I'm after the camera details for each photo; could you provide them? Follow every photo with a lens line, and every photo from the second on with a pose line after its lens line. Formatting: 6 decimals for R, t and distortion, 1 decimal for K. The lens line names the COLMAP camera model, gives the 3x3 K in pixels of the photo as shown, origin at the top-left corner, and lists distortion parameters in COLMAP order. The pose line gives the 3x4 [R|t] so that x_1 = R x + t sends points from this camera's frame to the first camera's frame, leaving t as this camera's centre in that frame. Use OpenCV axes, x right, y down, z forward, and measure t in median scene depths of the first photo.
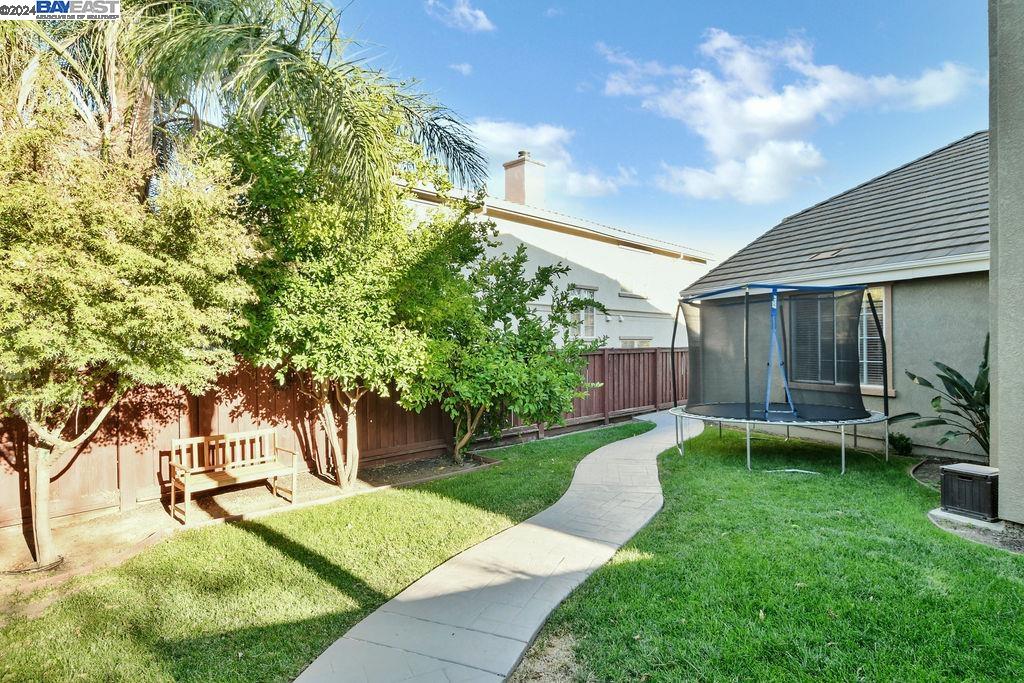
lens RADIAL K [[546.3, 0, 514.2], [0, 546.3, 345.2], [0, 0, 1]] dist [-0.019500, -0.000101]
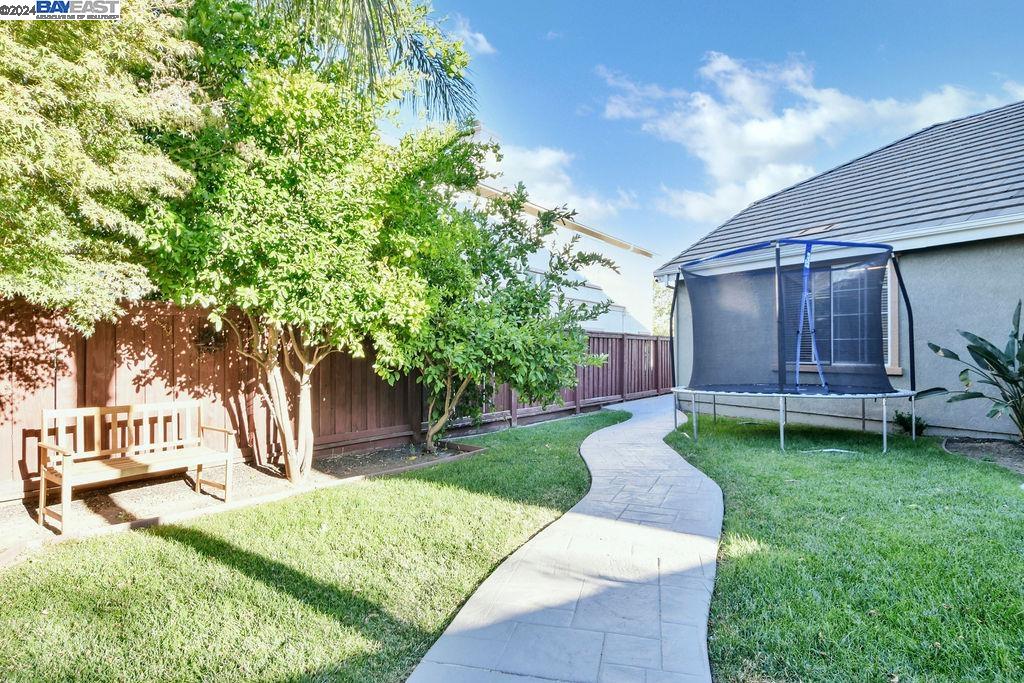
lens RADIAL K [[546.3, 0, 514.2], [0, 546.3, 345.2], [0, 0, 1]] dist [-0.019500, -0.000101]
pose [[0.989052, 0.014030, 0.146896, -0.131416], [-0.012206, 0.999837, -0.013315, 0.083455], [-0.147059, 0.011376, 0.989062, 0.217644]]
